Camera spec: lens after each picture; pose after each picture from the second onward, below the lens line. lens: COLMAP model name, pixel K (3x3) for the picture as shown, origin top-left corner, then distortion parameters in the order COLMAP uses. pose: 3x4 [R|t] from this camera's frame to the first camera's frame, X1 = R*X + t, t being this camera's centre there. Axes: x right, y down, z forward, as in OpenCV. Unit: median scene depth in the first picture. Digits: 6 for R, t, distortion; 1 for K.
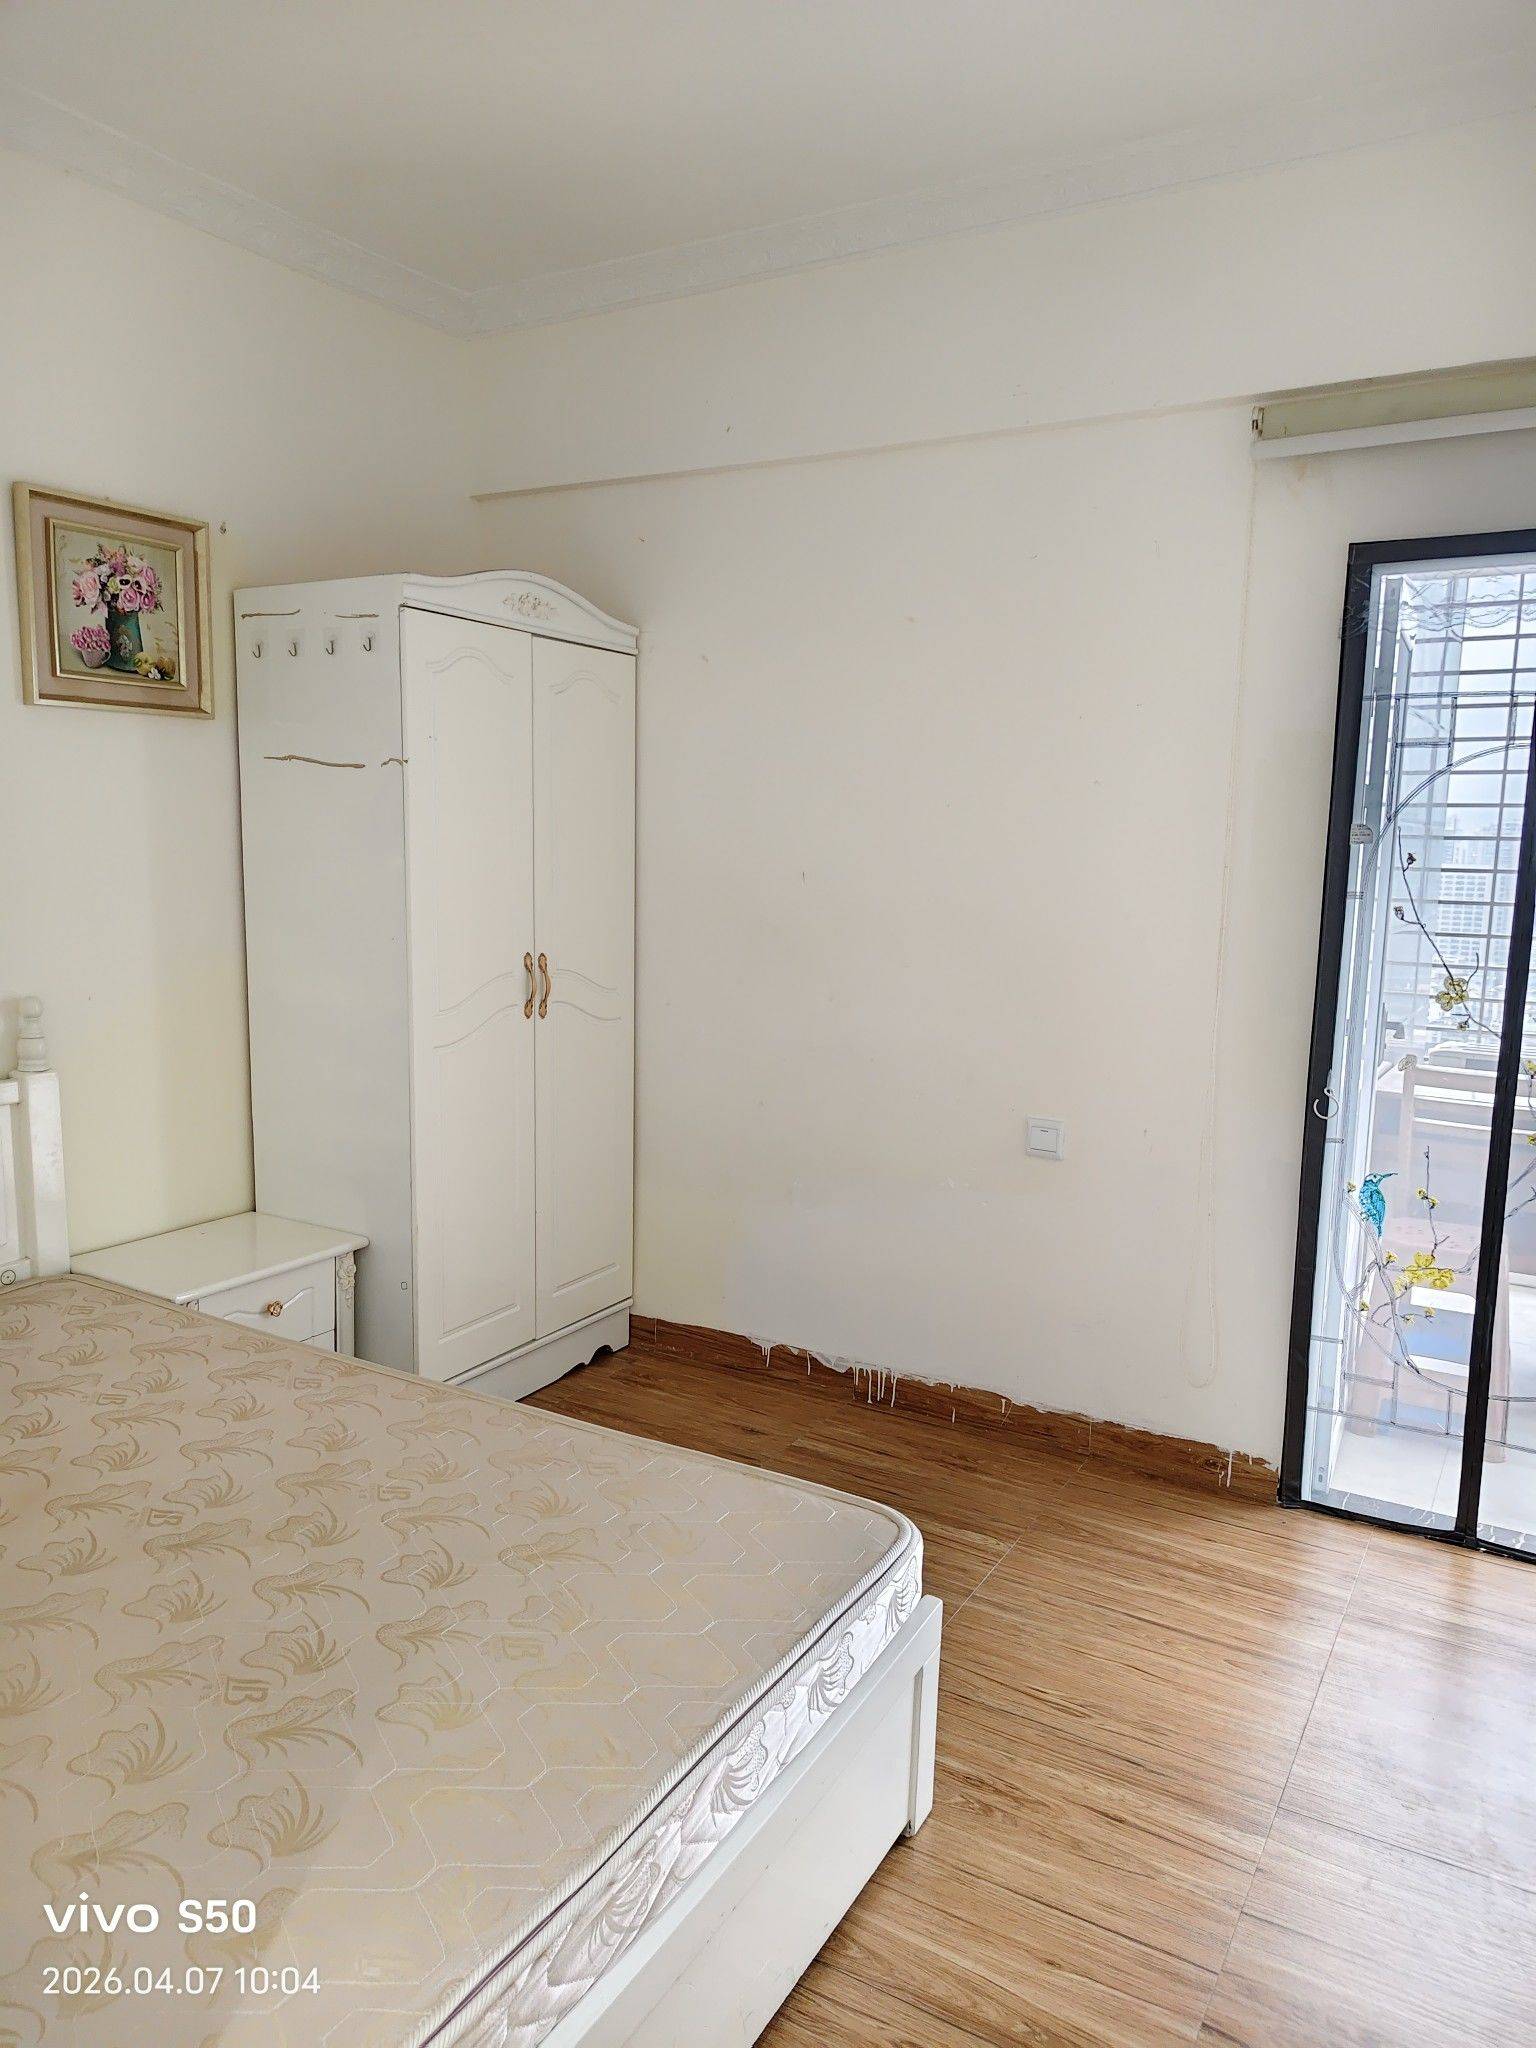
lens RADIAL K [[1414.5, 0, 780.5], [0, 1414.5, 1023.4], [0, 0, 1]] dist [0.051156, -0.059412]
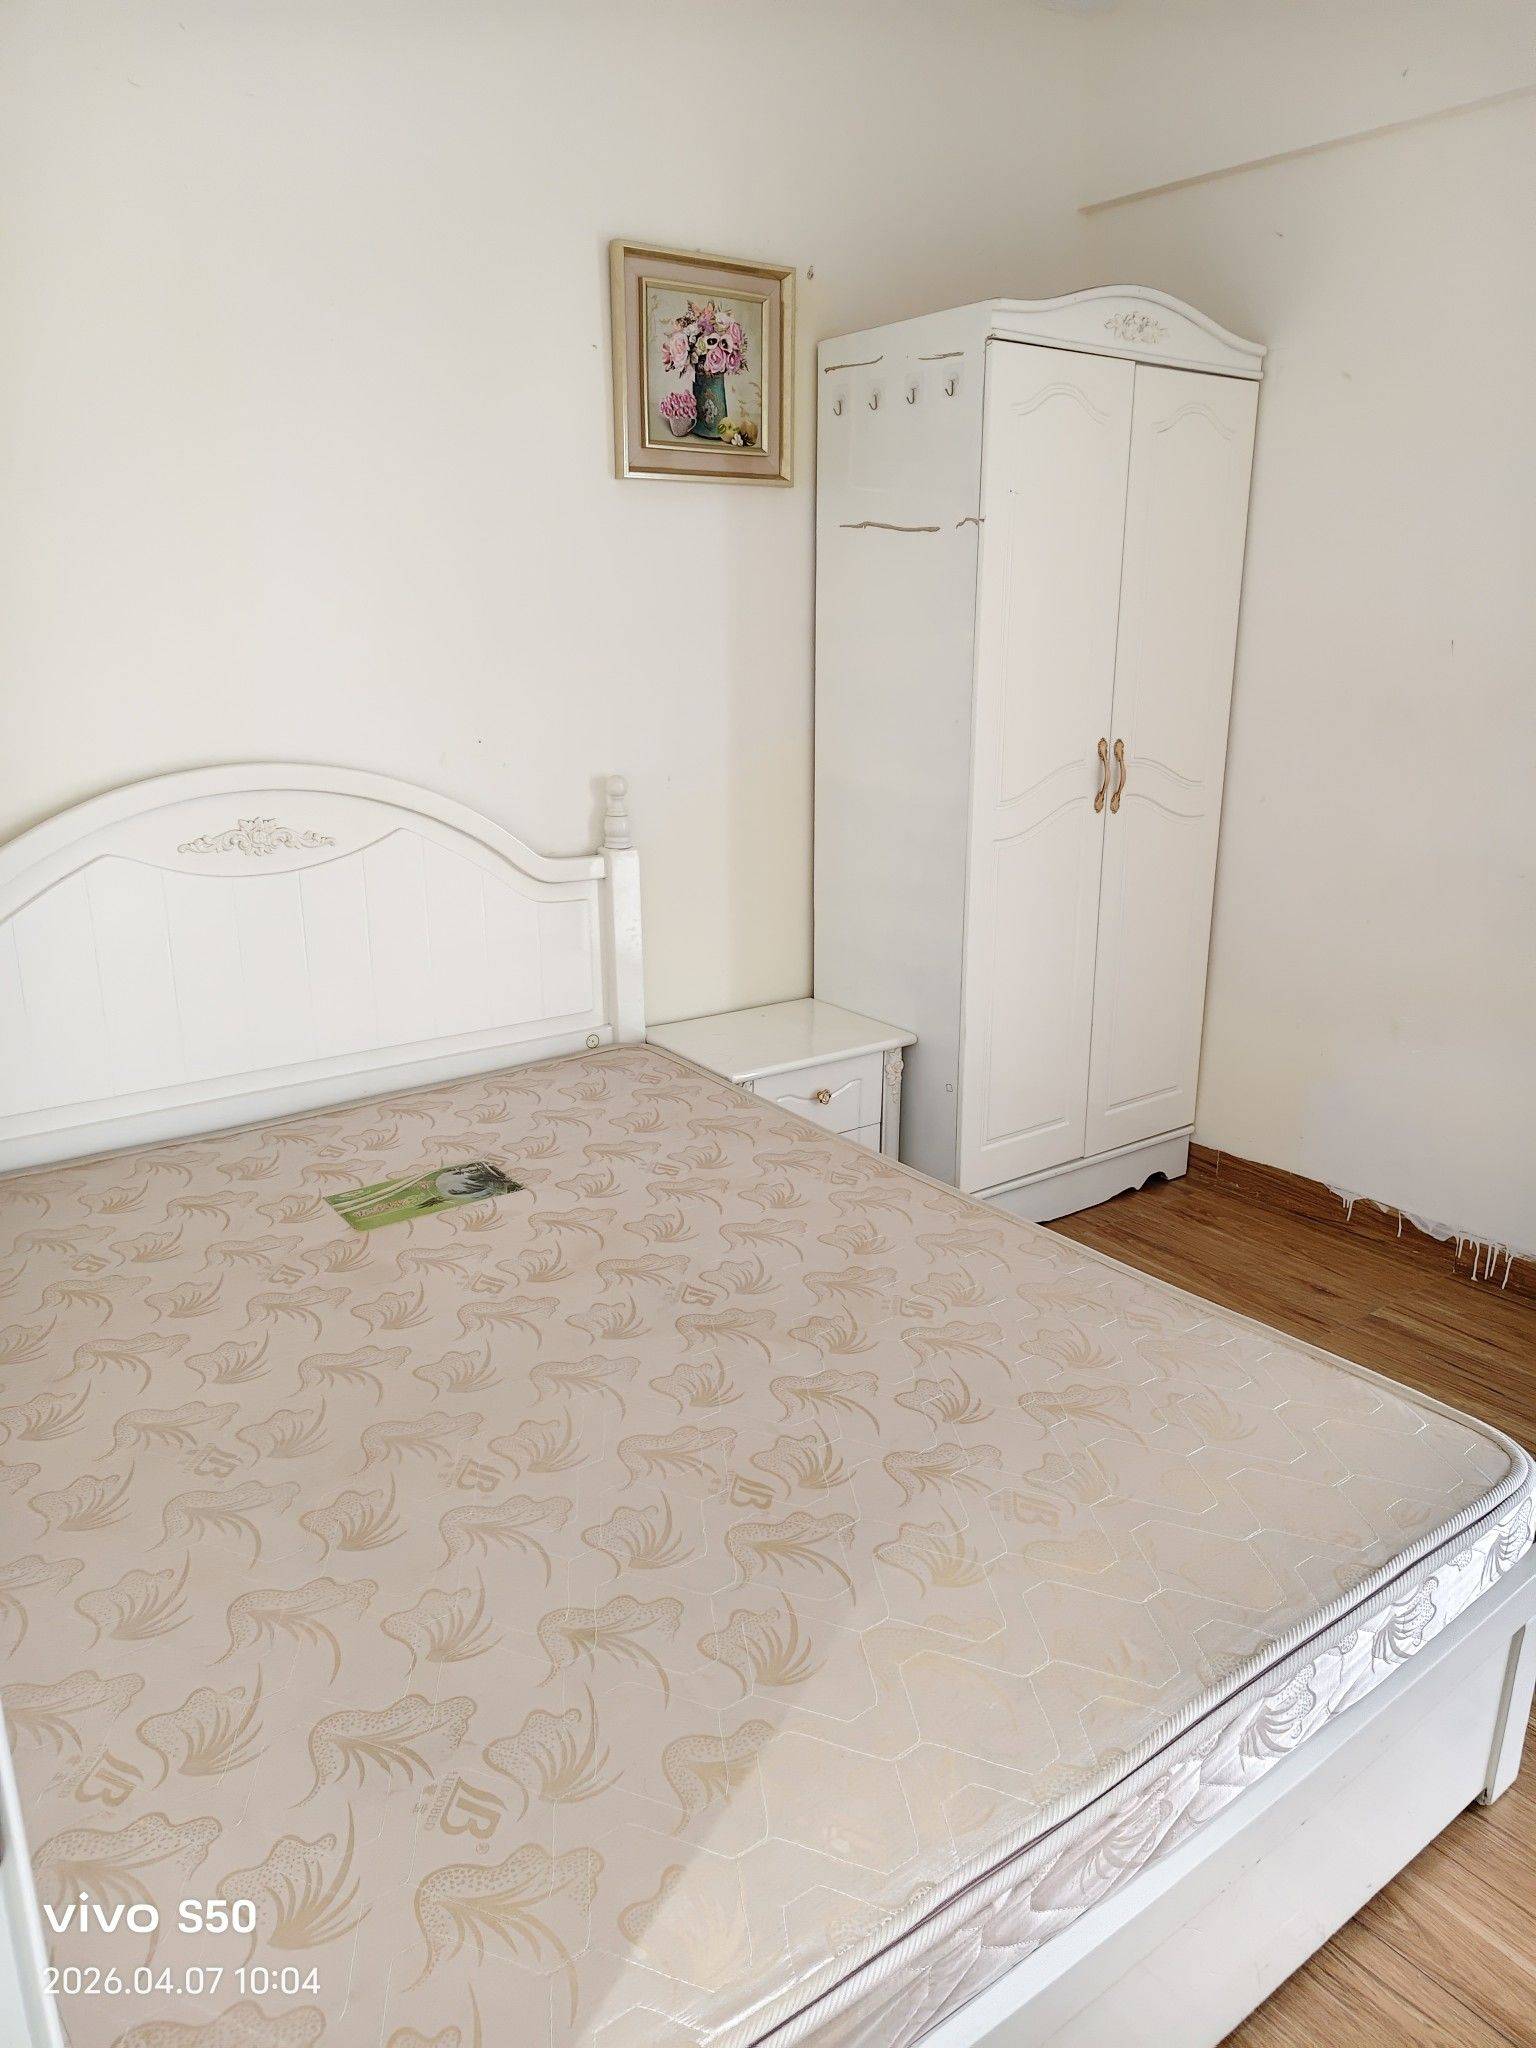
lens RADIAL K [[1414.5, 0, 780.5], [0, 1414.5, 1023.4], [0, 0, 1]] dist [0.051156, -0.059412]
pose [[0.919710, 0.088921, -0.382397, -0.008157], [-0.033600, 0.988267, 0.148996, 0.002293], [0.391159, -0.124185, 0.911906, 0.105537]]
